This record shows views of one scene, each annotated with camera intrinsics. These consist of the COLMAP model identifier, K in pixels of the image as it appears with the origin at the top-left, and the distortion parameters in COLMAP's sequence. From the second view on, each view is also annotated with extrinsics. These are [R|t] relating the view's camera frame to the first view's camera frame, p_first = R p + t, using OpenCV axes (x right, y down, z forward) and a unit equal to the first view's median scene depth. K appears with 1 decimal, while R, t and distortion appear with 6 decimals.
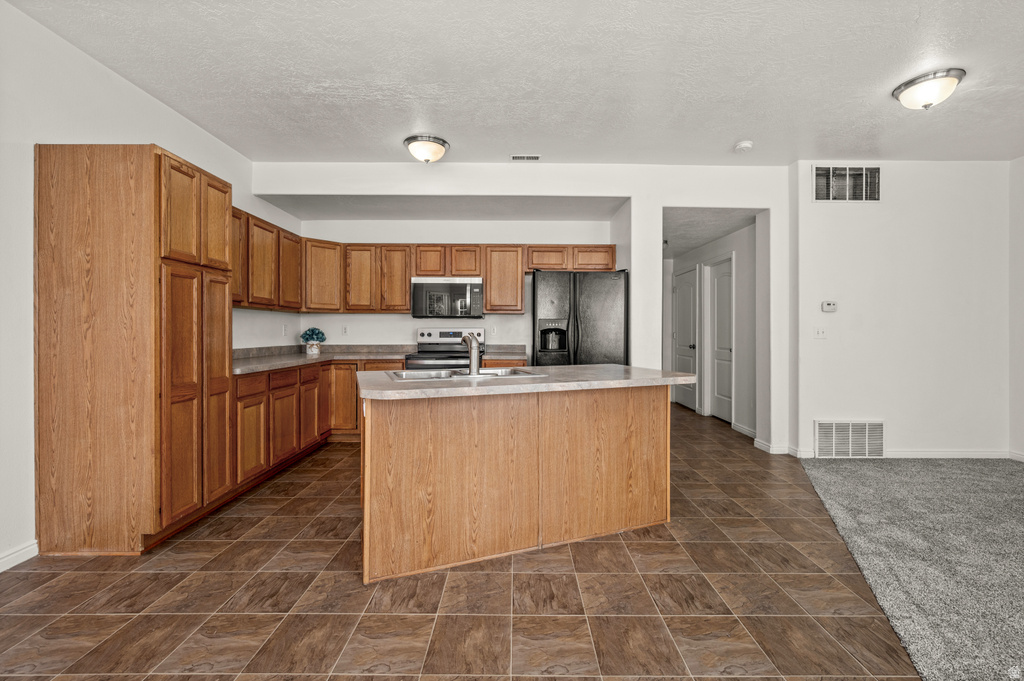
lens RADIAL K [[417.3, 0, 512.8], [0, 417.3, 337.6], [0, 0, 1]] dist [-0.001745, 0.000336]
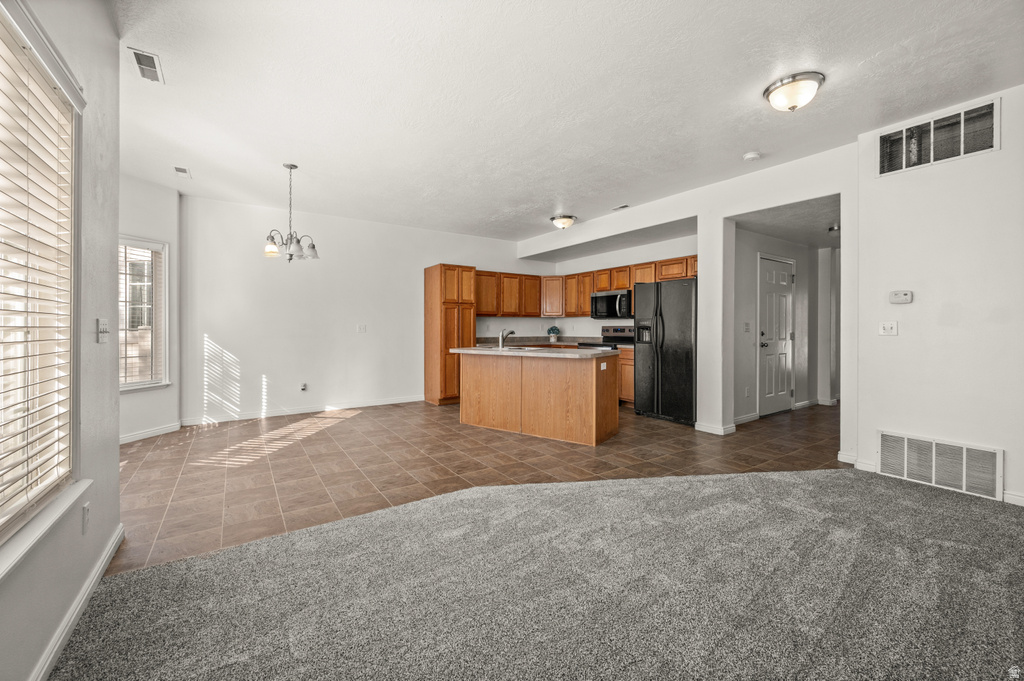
lens RADIAL K [[417.3, 0, 516.7], [0, 417.3, 333.9], [0, 0, 1]] dist [-0.001745, 0.000336]
pose [[0.562788, 0.007710, -0.826565, 1.392253], [-0.009605, 0.999950, 0.002788, 0.006036], [0.826545, 0.006370, 0.562834, -0.139252]]
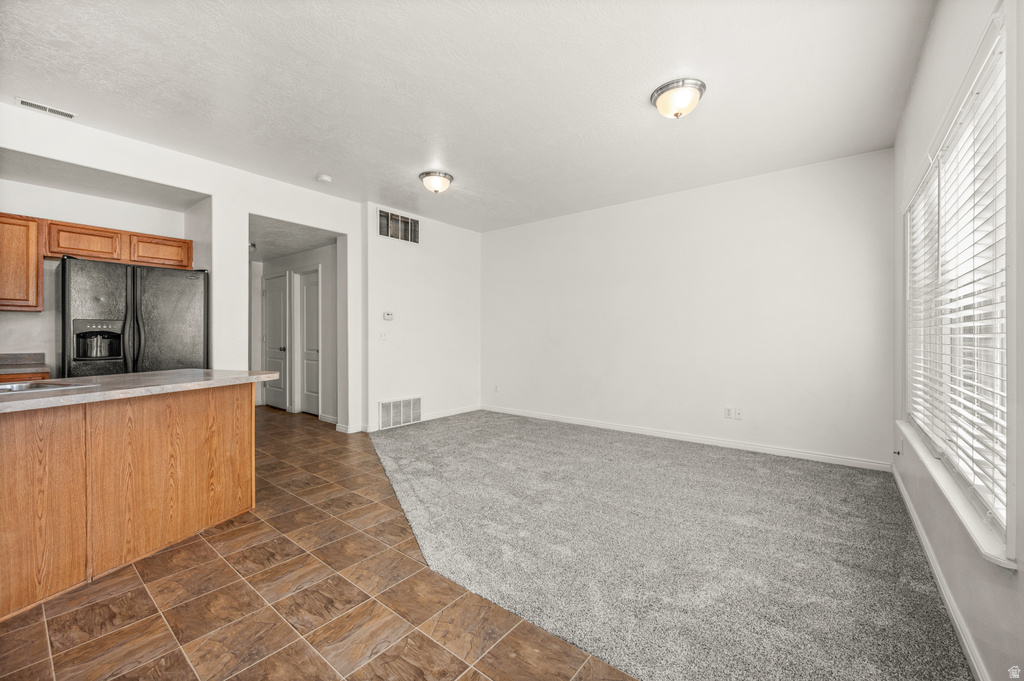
lens RADIAL K [[417.3, 0, 520.0], [0, 417.3, 332.7], [0, 0, 1]] dist [-0.001745, 0.000336]
pose [[0.613786, 0.001500, 0.789471, -0.056500], [0.013405, 0.999834, -0.012321, 0.002762], [-0.789359, 0.018145, 0.613664, -0.209650]]
